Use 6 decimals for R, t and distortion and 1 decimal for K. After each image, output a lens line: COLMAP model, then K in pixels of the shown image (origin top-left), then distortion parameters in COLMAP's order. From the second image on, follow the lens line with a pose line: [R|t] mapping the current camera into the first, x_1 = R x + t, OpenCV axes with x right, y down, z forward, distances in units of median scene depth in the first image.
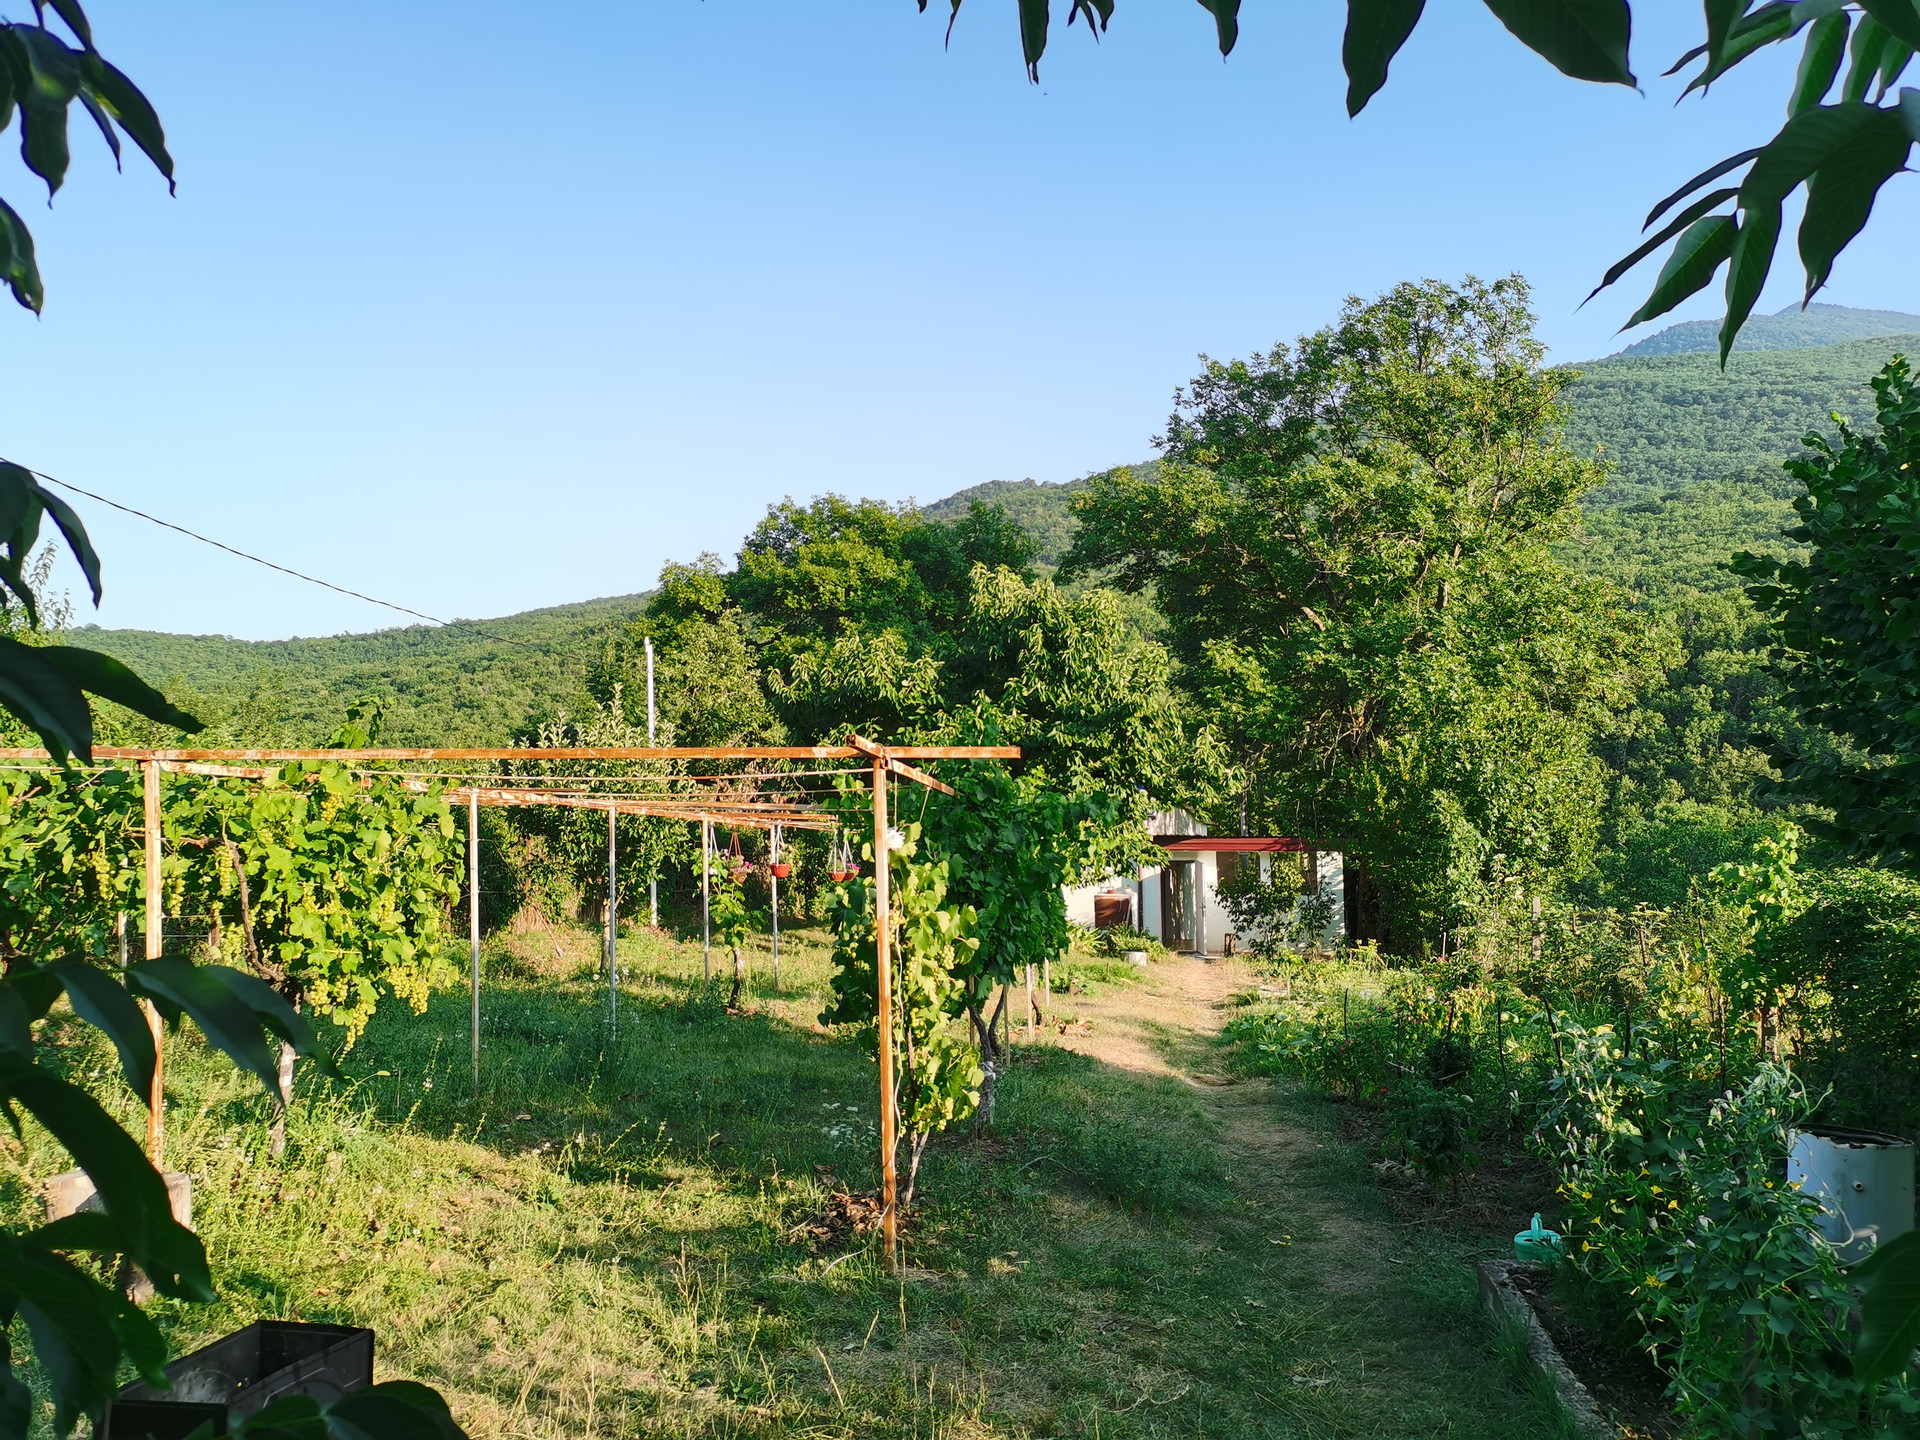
lens RADIAL K [[1490.9, 0, 966.5], [0, 1490.9, 718.1], [0, 0, 1]] dist [0.040849, -0.006941]
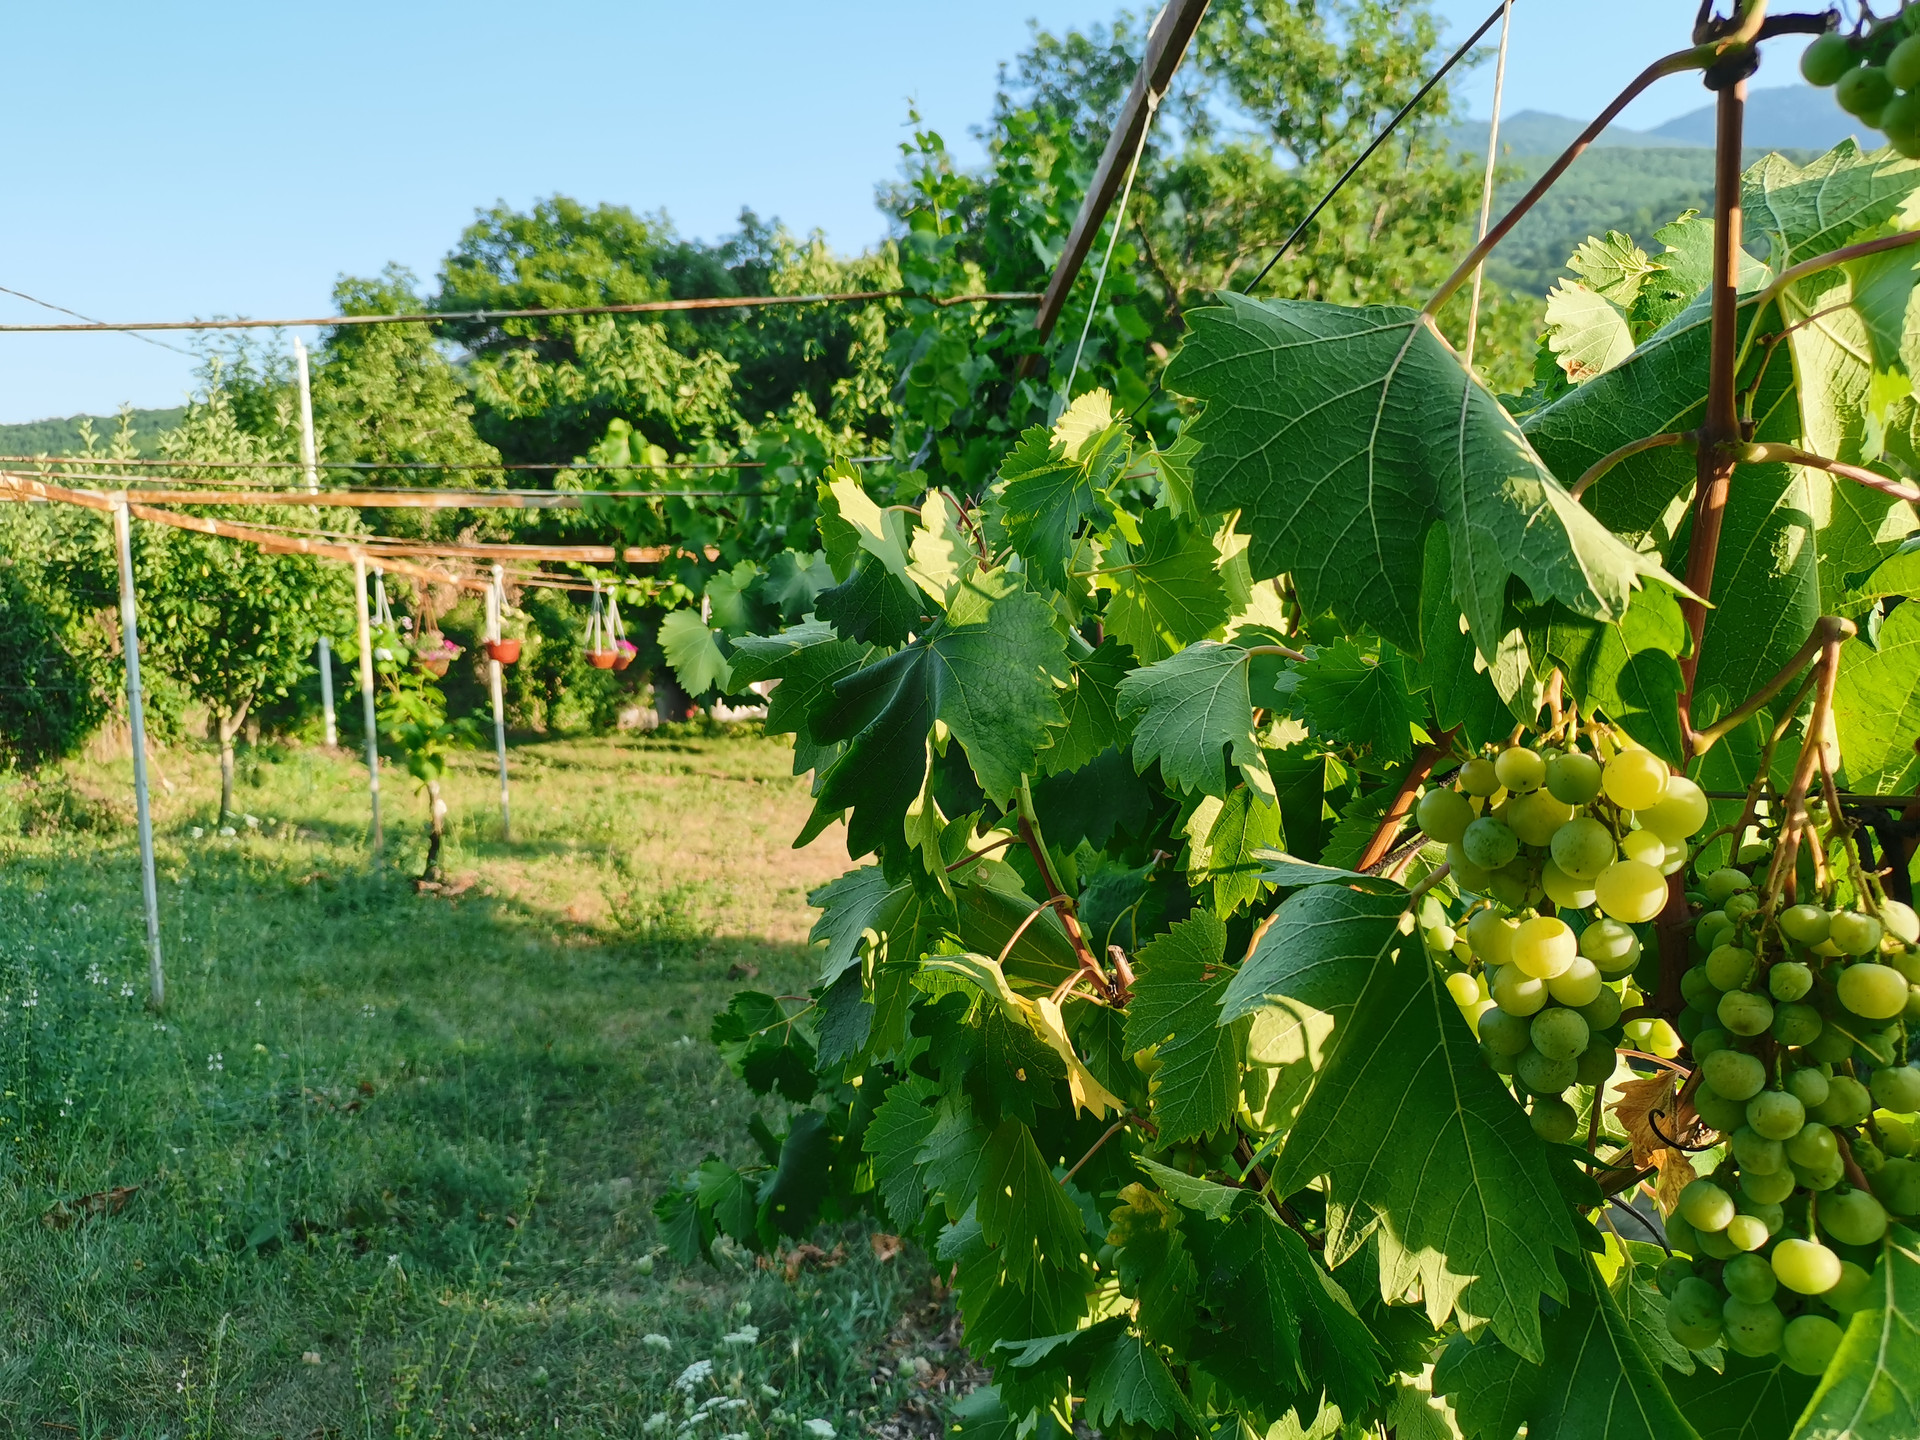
lens RADIAL K [[1490.9, 0, 966.5], [0, 1490.9, 718.1], [0, 0, 1]] dist [0.040849, -0.006941]
pose [[0.985673, -0.021114, 0.167343, -0.030653], [-0.000681, 0.991628, 0.129123, 0.036600], [-0.168668, -0.127387, 0.977407, 0.272137]]
